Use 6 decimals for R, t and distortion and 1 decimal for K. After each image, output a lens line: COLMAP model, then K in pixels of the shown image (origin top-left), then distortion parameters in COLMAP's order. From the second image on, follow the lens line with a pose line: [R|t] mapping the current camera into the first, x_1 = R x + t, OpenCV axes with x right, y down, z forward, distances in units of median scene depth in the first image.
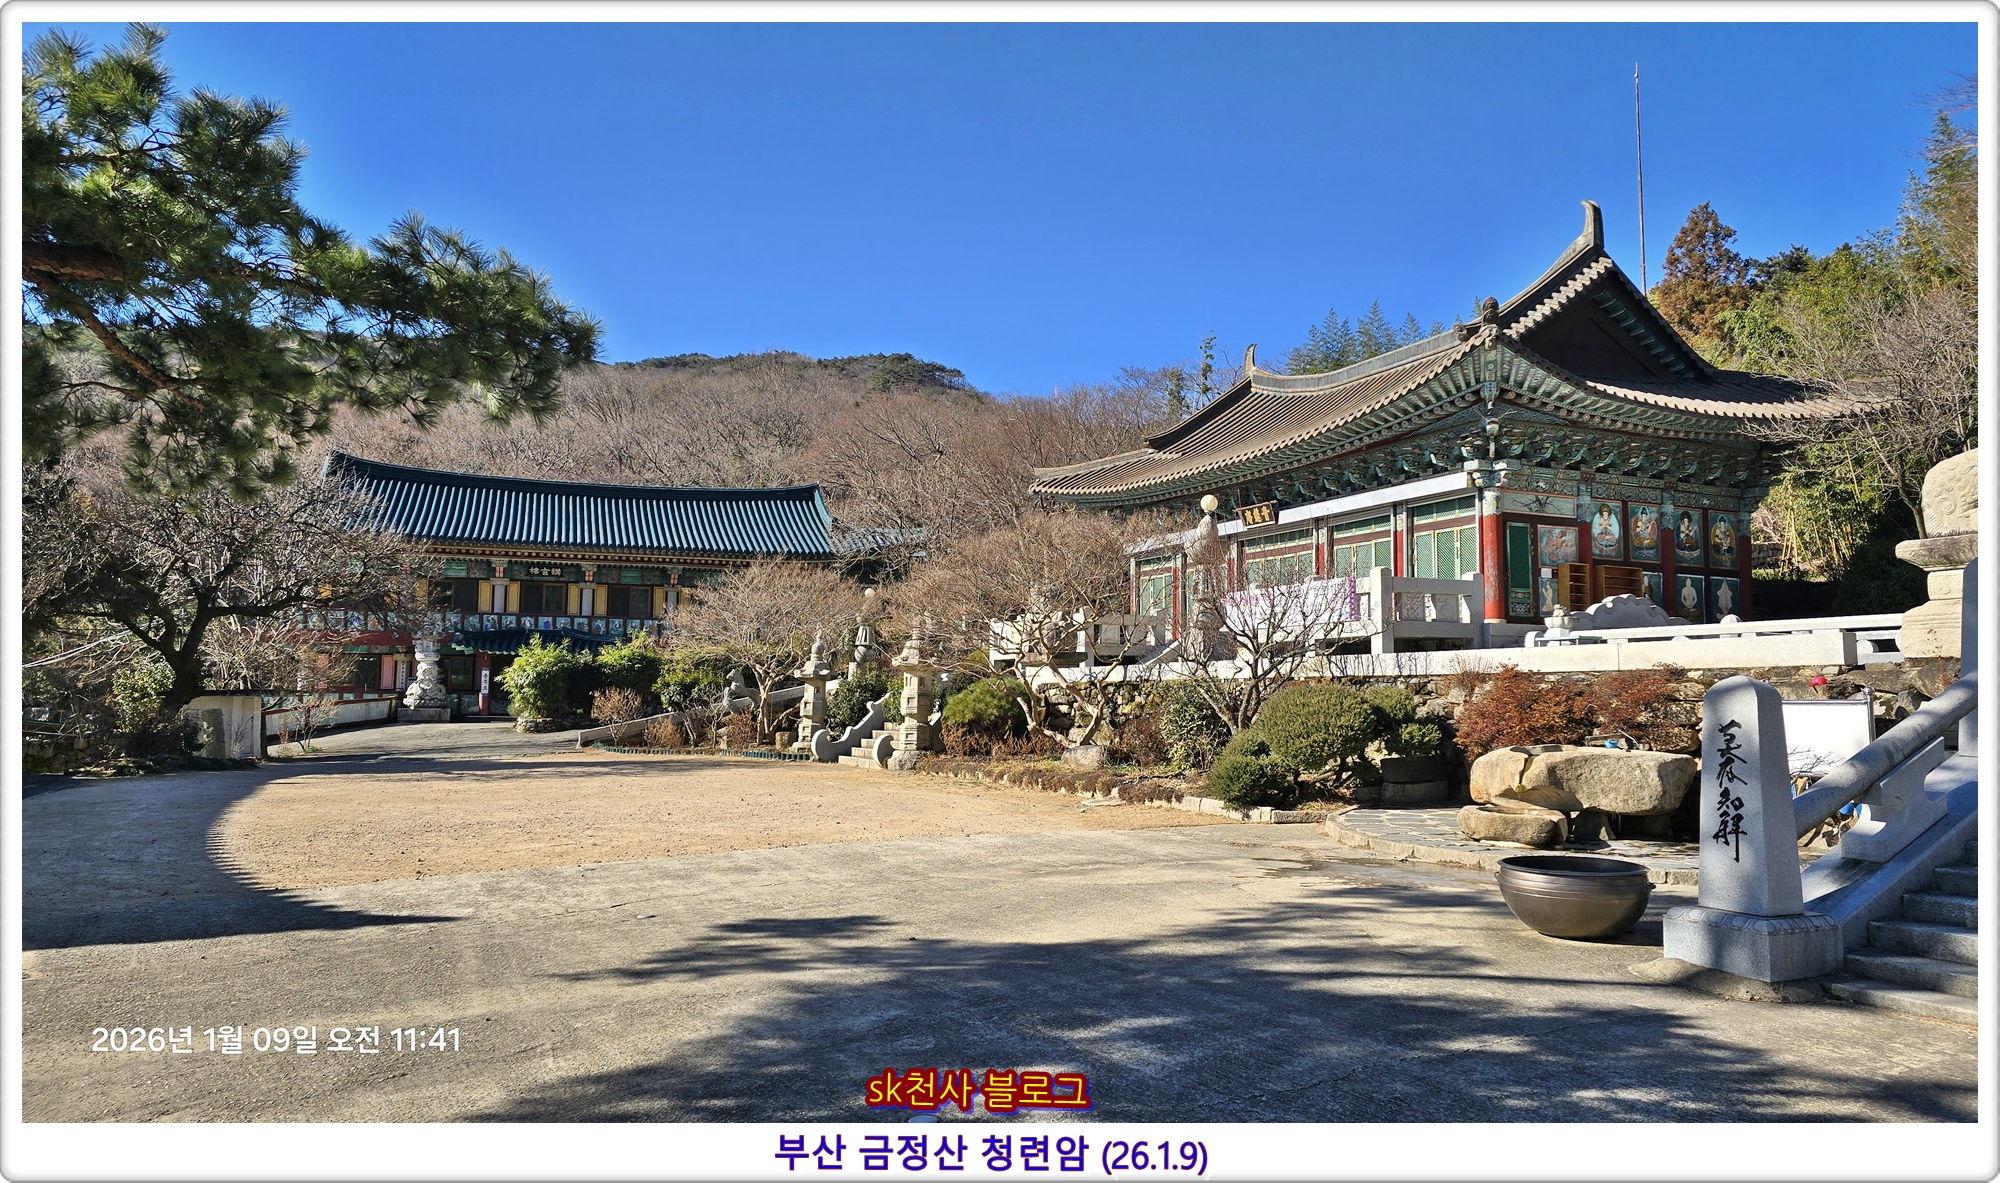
lens RADIAL K [[1305.5, 0, 991.3], [0, 1305.5, 594.6], [0, 0, 1]] dist [0.072136, -0.050425]
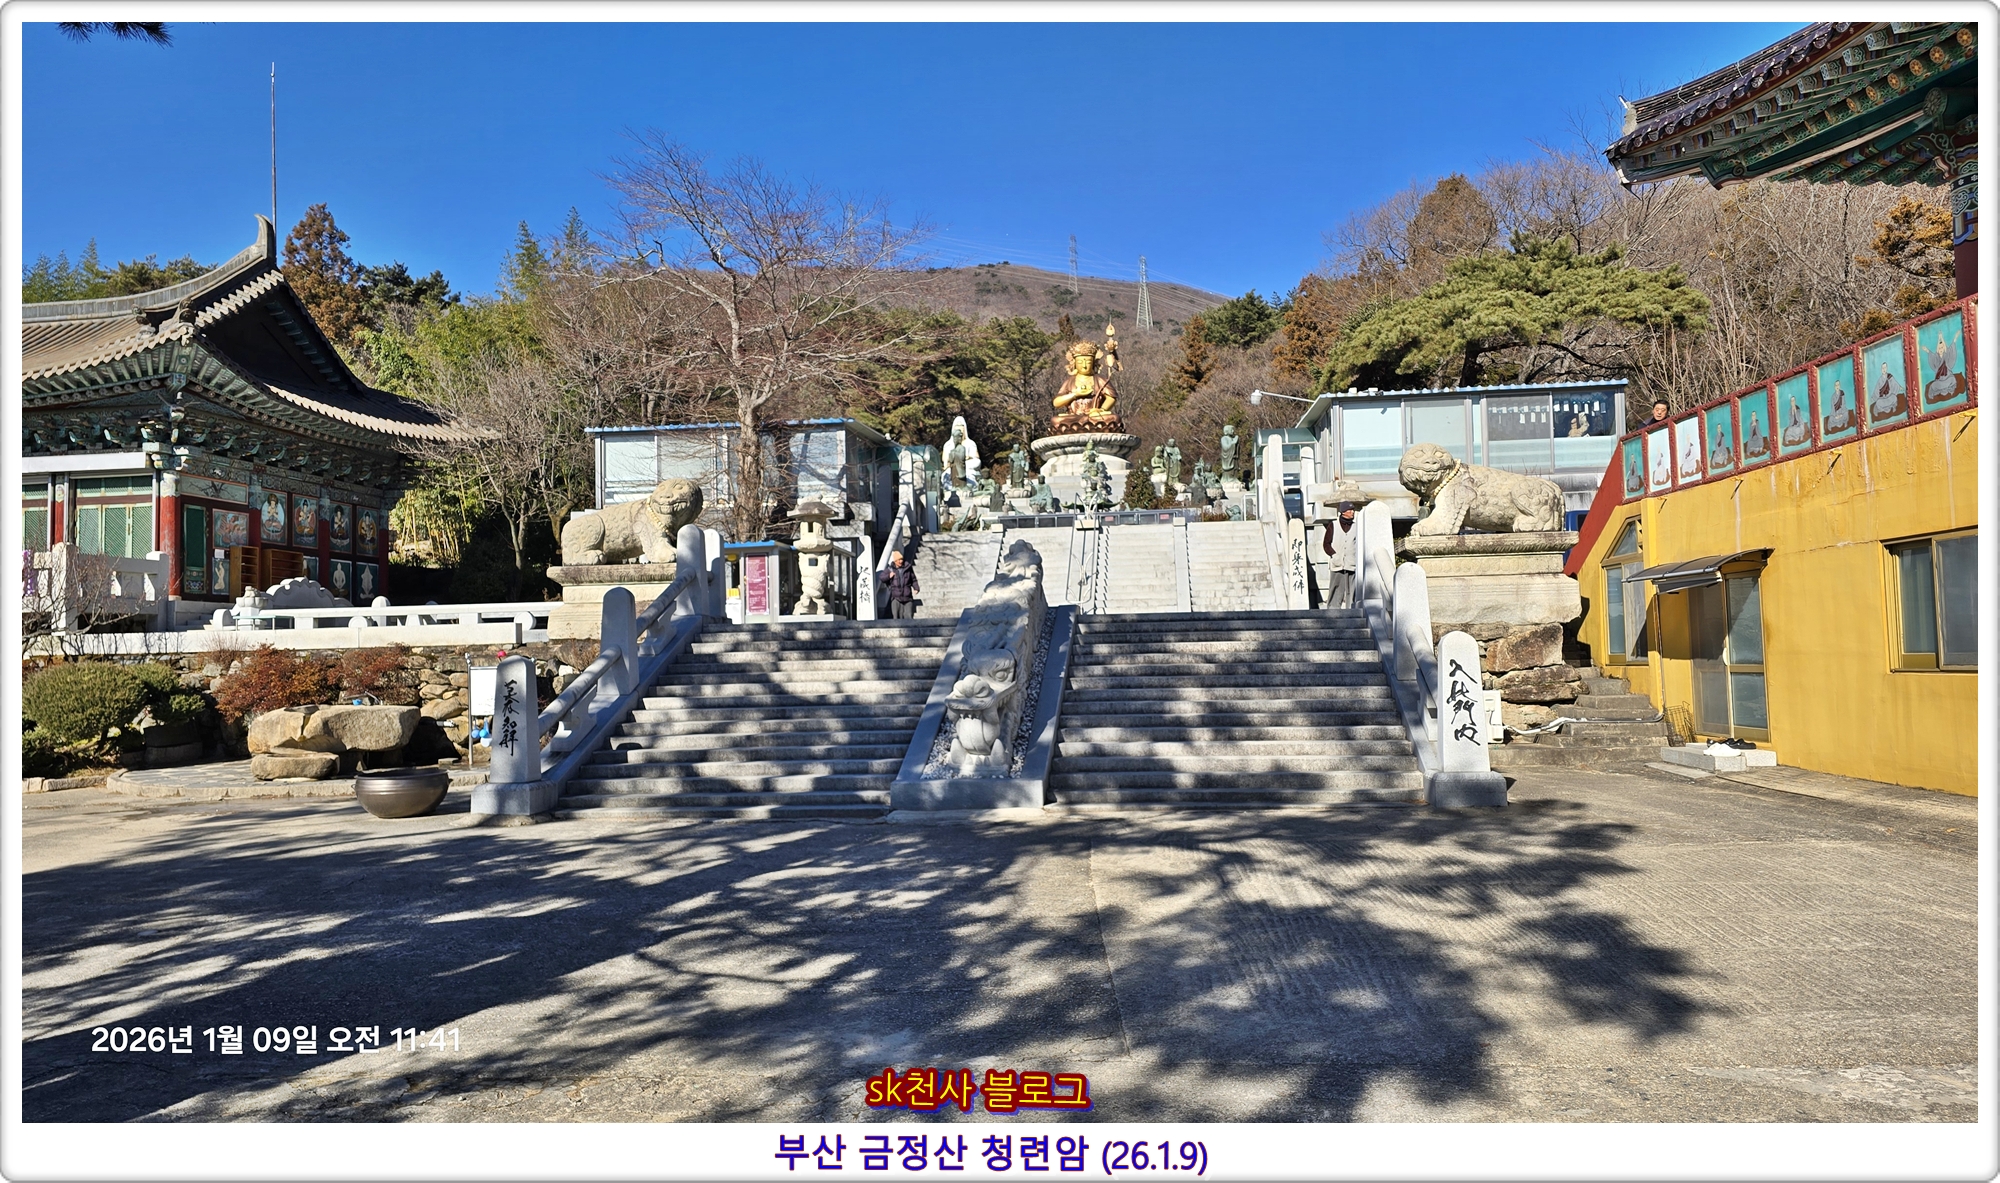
lens RADIAL K [[1305.5, 0, 992.8], [0, 1305.5, 608.3], [0, 0, 1]] dist [0.072136, -0.050425]
pose [[0.548955, 0.014404, 0.835728, -0.154862], [-0.044785, 0.998922, 0.012200, -0.014504], [-0.834651, -0.044125, 0.549009, -0.142093]]
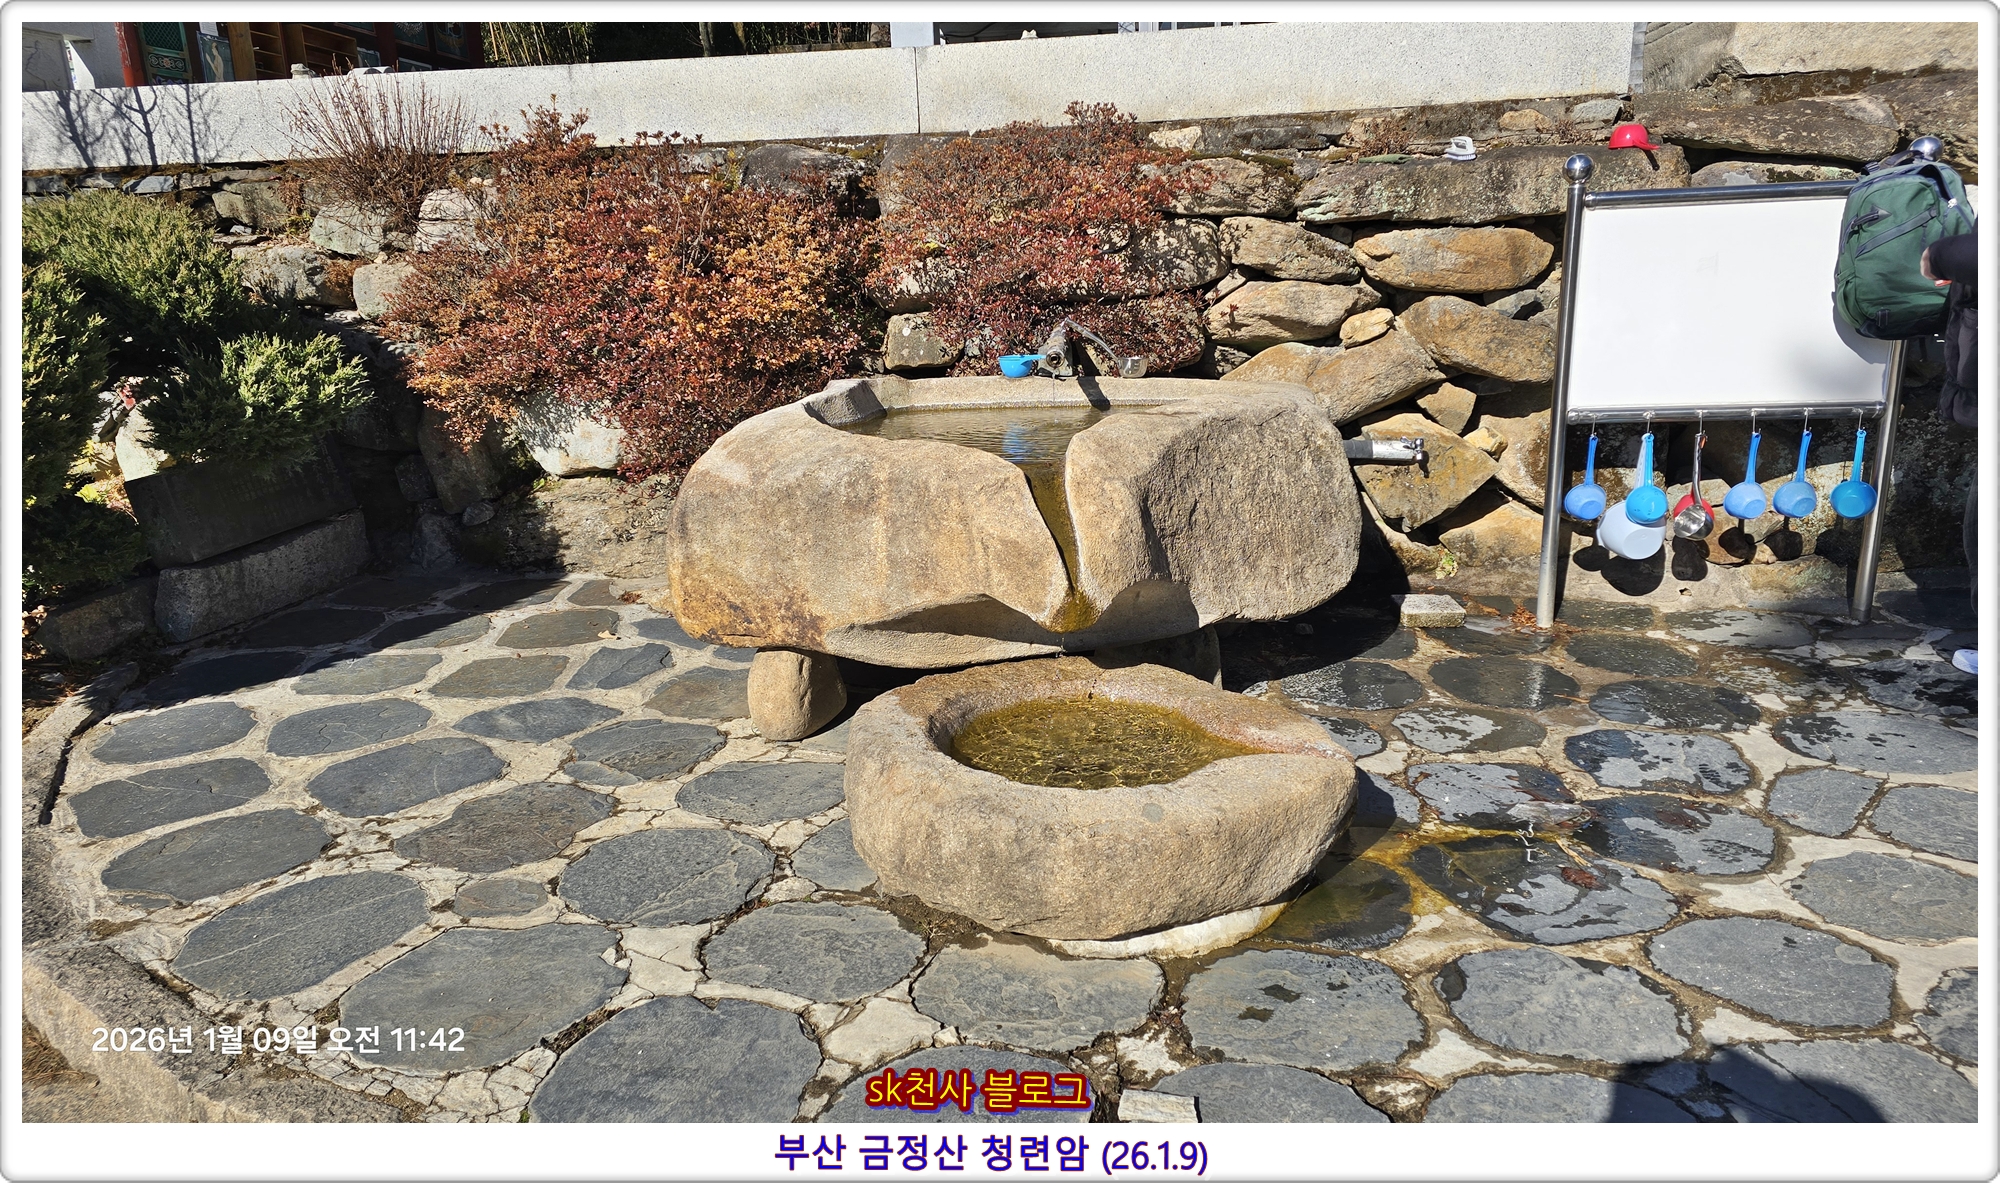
lens RADIAL K [[1305.5, 0, 998.8], [0, 1305.5, 583.7], [0, 0, 1]] dist [0.072136, -0.050425]
pose [[0.545915, -0.224626, 0.807168, 0.099412], [-0.033846, 0.956692, 0.289128, 0.036115], [-0.837157, -0.185158, 0.514670, 0.413245]]
